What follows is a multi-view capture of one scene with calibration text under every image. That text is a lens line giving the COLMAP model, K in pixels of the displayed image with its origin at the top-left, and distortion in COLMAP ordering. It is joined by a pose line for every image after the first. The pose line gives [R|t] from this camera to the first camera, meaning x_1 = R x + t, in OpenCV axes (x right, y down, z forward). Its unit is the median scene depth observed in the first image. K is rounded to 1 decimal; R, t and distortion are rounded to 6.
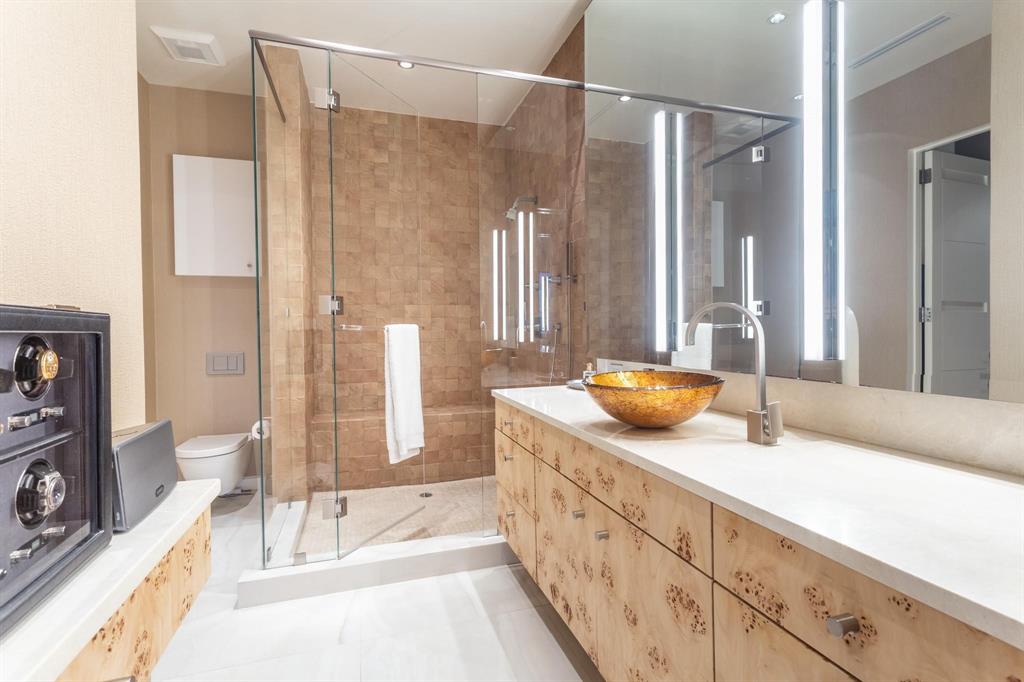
lens RADIAL K [[489.5, 0, 511.4], [0, 489.5, 337.4], [0, 0, 1]] dist [0.000729, 0.002793]
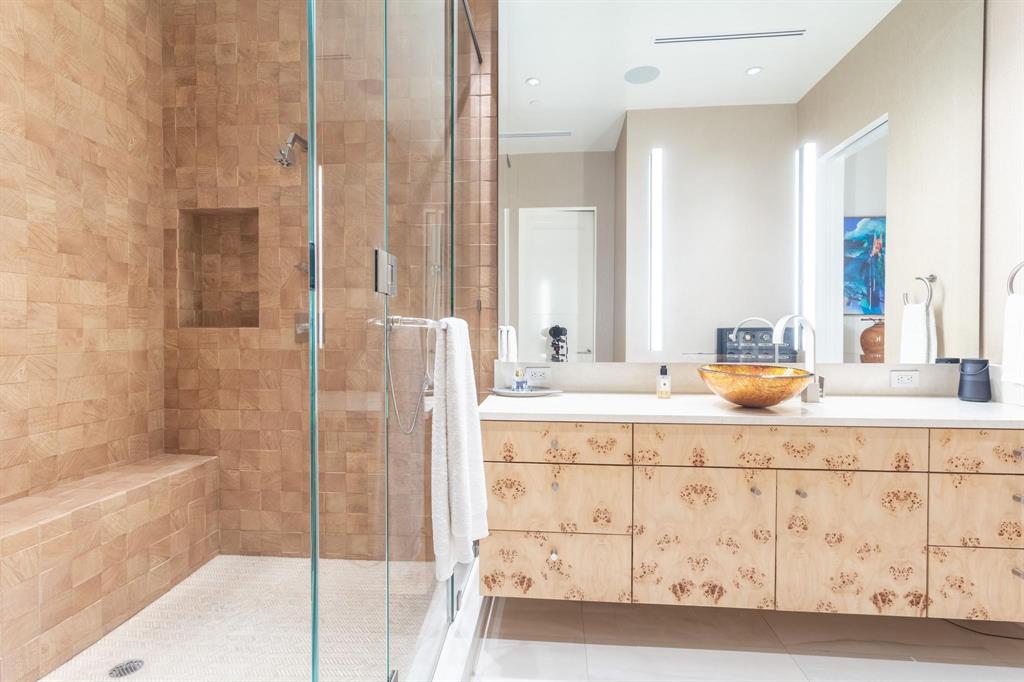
lens RADIAL K [[489.5, 0, 513.1], [0, 489.5, 337.4], [0, 0, 1]] dist [0.000729, 0.002793]
pose [[0.379583, -0.005418, 0.925142, -0.444286], [0.010347, 0.999945, 0.001610, -0.003241], [-0.925100, 0.008961, 0.379618, 0.422338]]
